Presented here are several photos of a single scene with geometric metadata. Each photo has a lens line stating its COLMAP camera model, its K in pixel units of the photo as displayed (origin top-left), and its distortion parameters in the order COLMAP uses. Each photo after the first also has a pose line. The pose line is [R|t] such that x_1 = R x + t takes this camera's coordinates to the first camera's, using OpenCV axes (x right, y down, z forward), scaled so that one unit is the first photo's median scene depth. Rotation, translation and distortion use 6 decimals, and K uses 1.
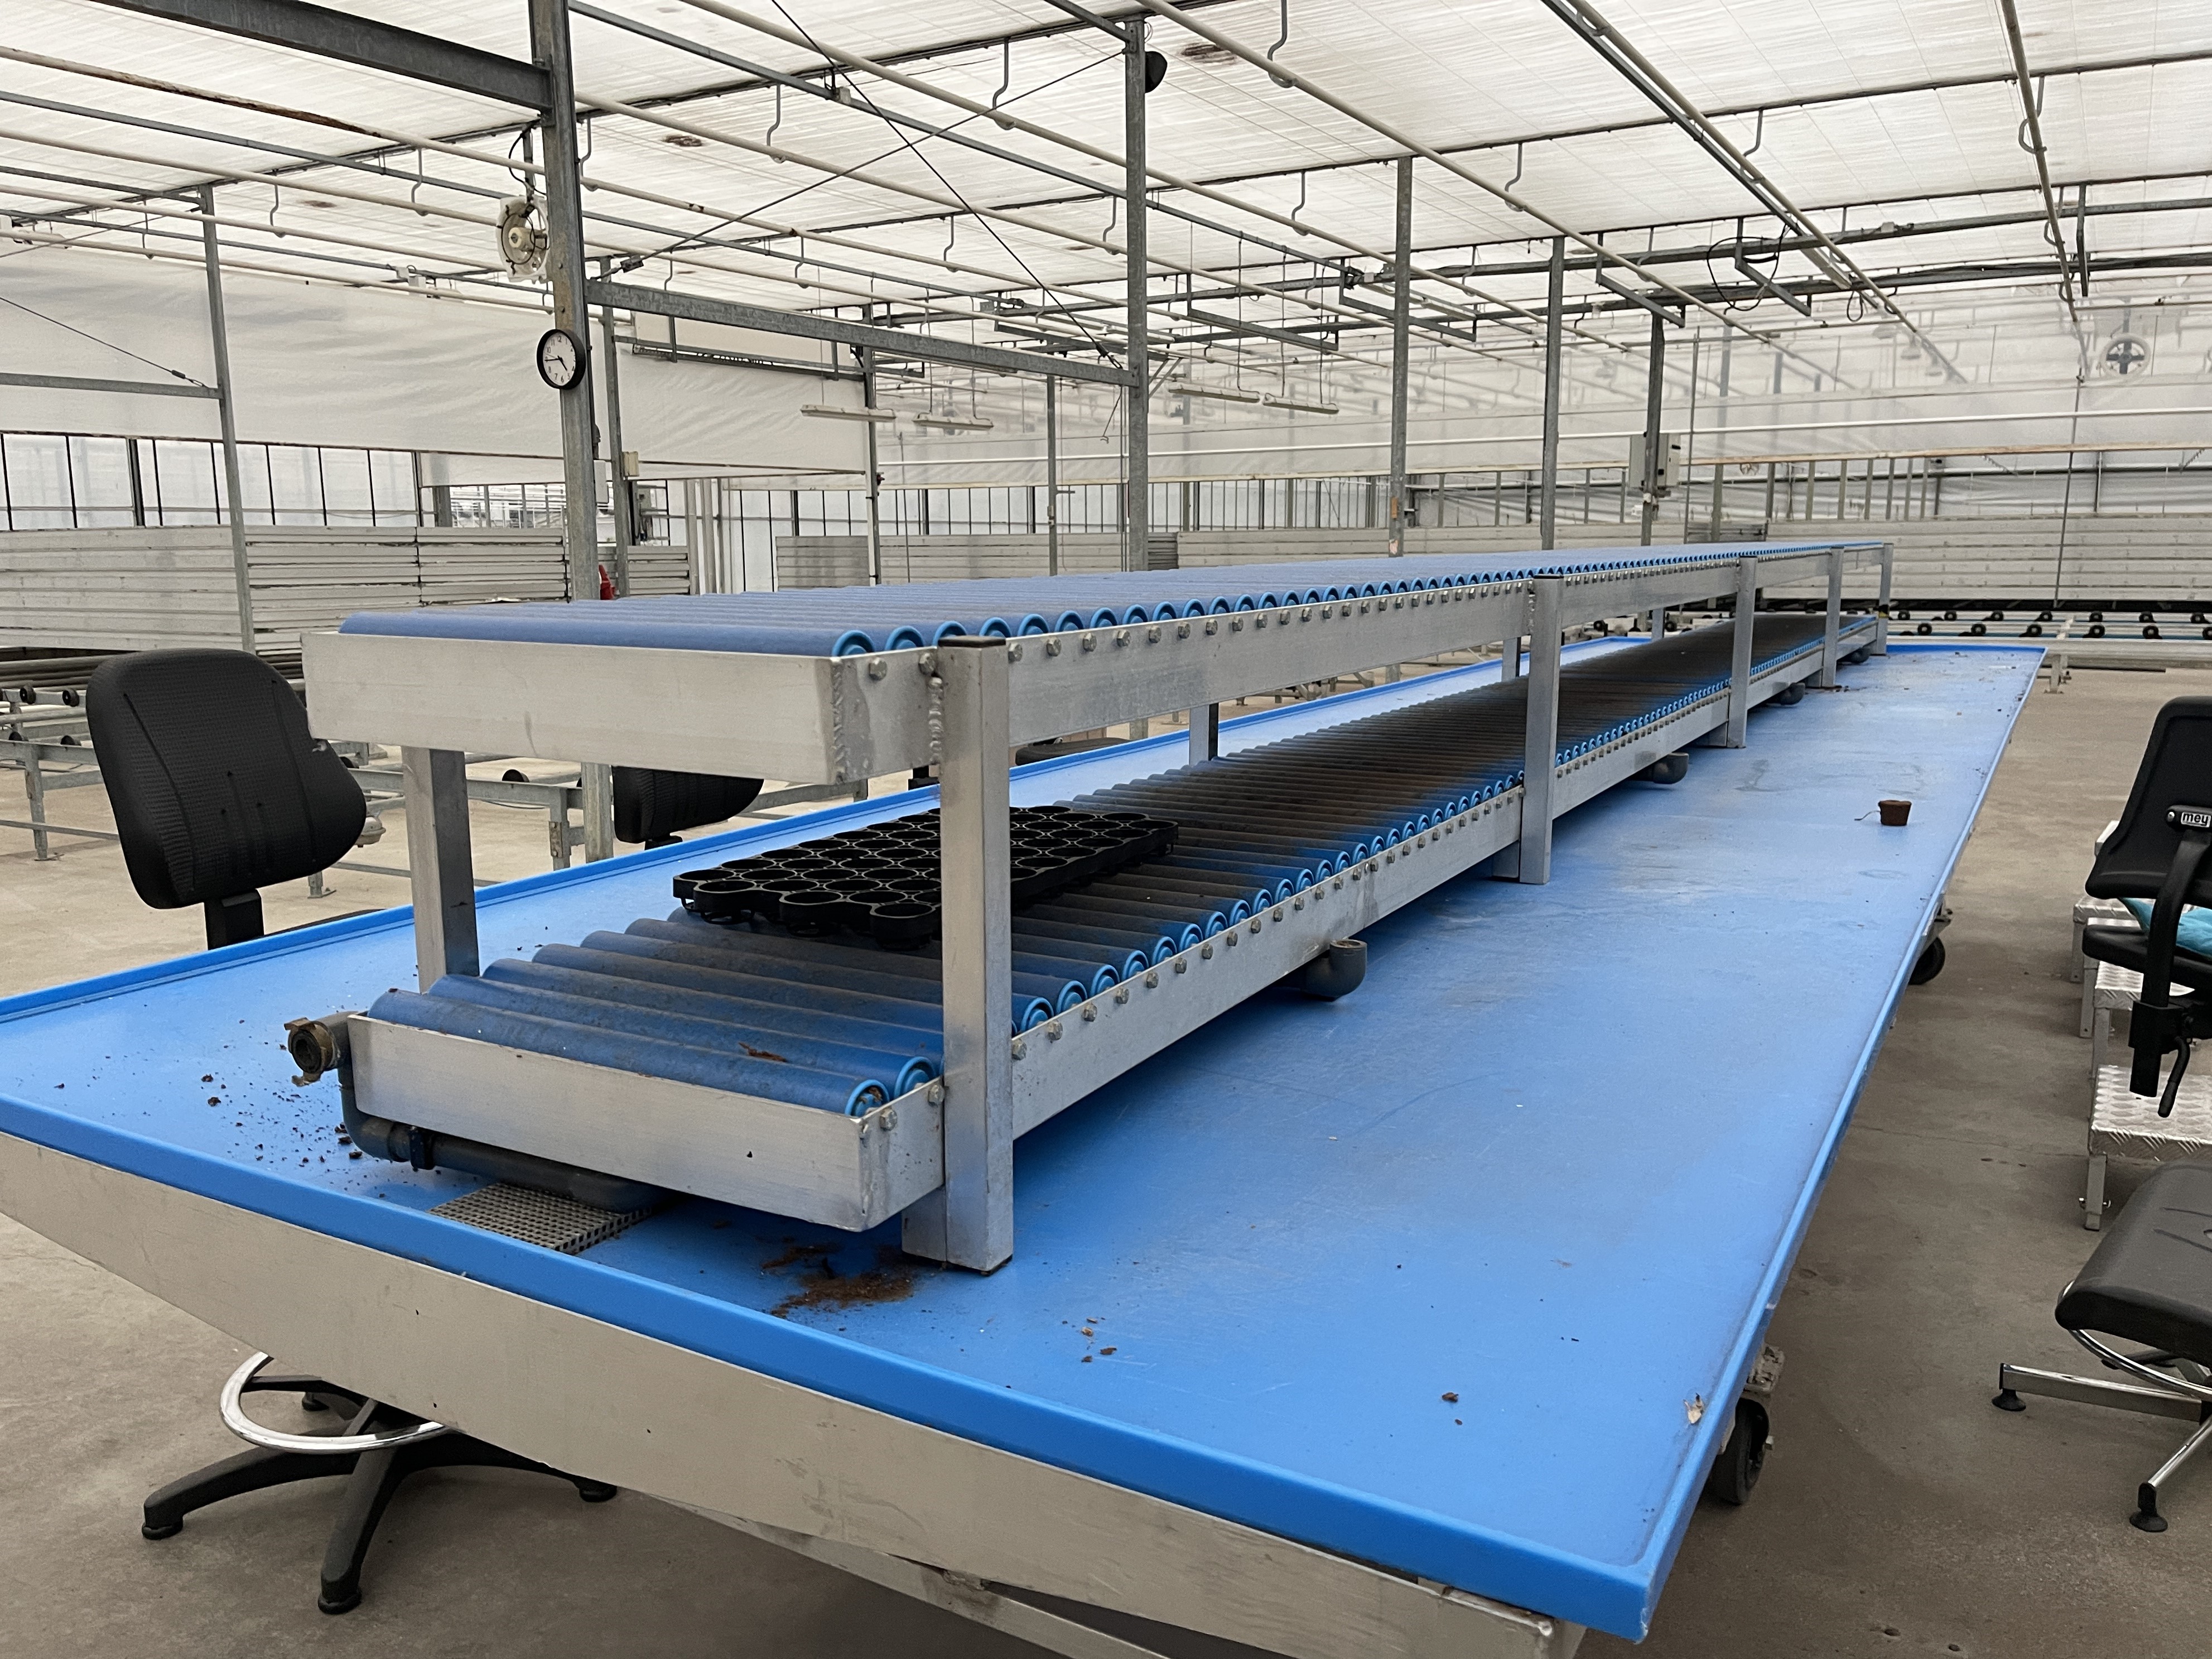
lens RADIAL K [[1700.3, 0, 1113.8], [0, 1700.3, 832.6], [0, 0, 1]] dist [0.069388, -0.097197]
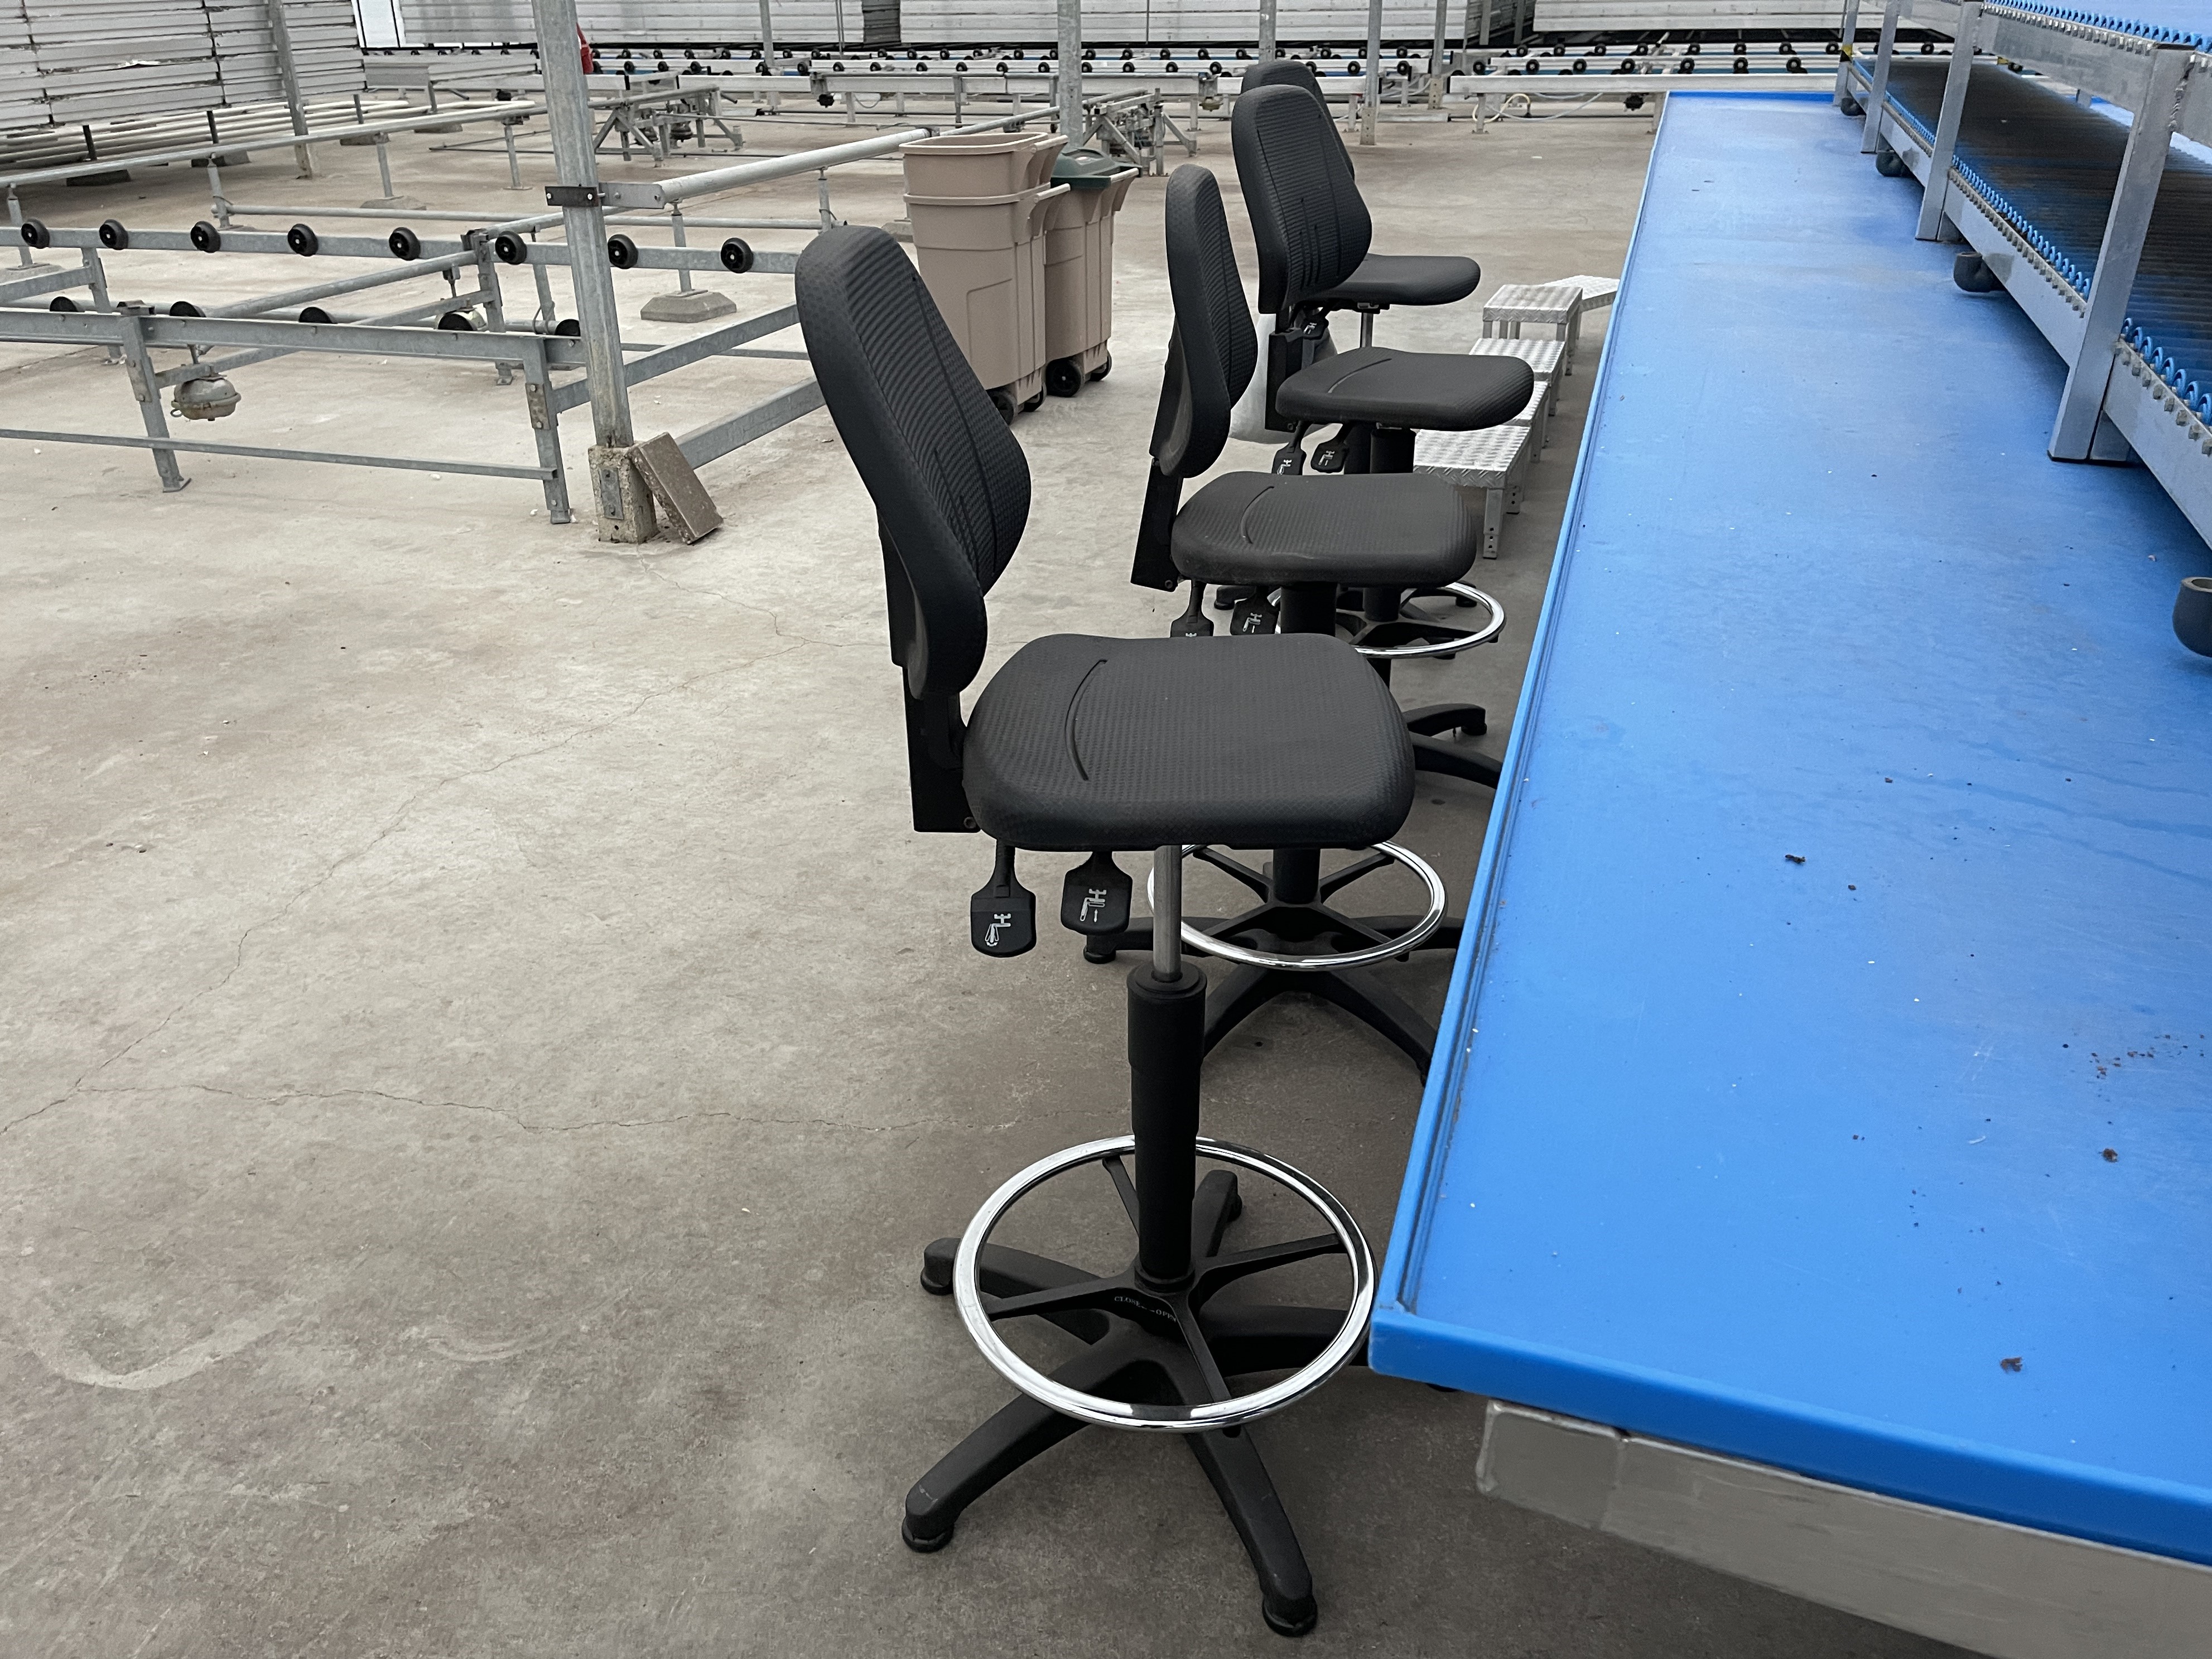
lens RADIAL K [[1689.6, 0, 1088.7], [0, 1689.6, 819.4], [0, 0, 1]] dist [0.097935, -0.126845]
pose [[0.979794, -0.100071, 0.173177, -0.092931], [0.045631, 0.954841, 0.293591, -0.013579], [-0.194737, -0.279757, 0.940114, 0.063629]]
